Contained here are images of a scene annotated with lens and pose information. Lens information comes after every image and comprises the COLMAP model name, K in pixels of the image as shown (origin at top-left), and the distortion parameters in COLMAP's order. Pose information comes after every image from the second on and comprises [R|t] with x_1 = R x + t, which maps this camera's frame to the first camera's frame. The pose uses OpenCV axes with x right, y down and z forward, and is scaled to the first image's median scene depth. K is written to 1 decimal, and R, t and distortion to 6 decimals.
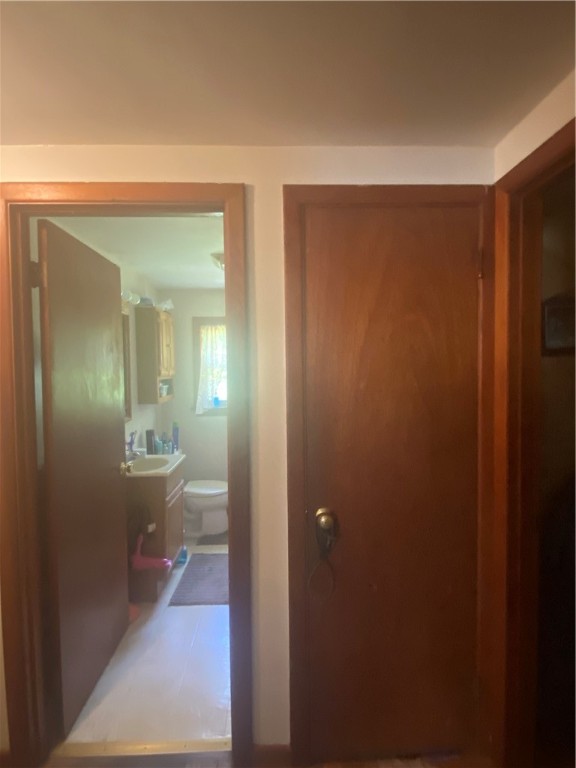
lens RADIAL K [[406.6, 0, 288.0], [0, 406.6, 384.0], [0, 0, 1]] dist [-0.000854, -0.001004]
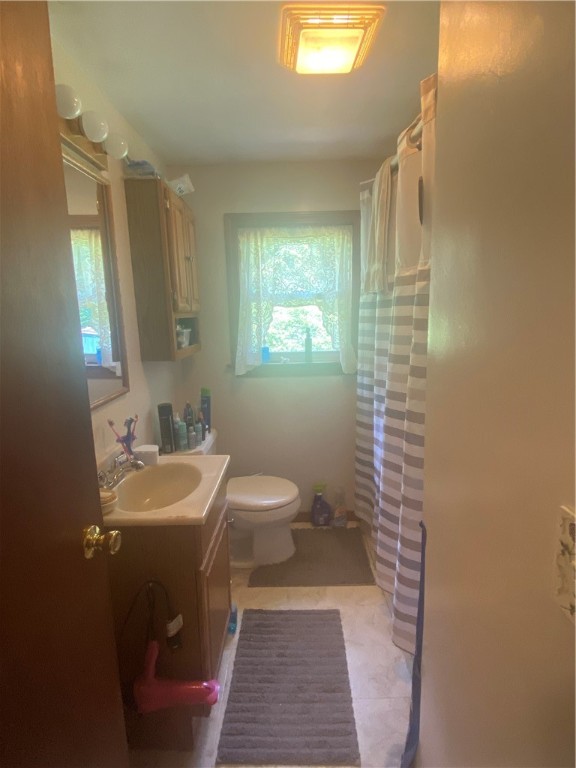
lens RADIAL K [[437.3, 0, 288.0], [0, 437.3, 384.0], [0, 0, 1]] dist [-0.005020, -0.002986]
pose [[0.997923, -0.016956, -0.062140, -0.117338], [0.023979, 0.993183, 0.114075, 0.013918], [0.059782, -0.115328, 0.991527, 0.374856]]
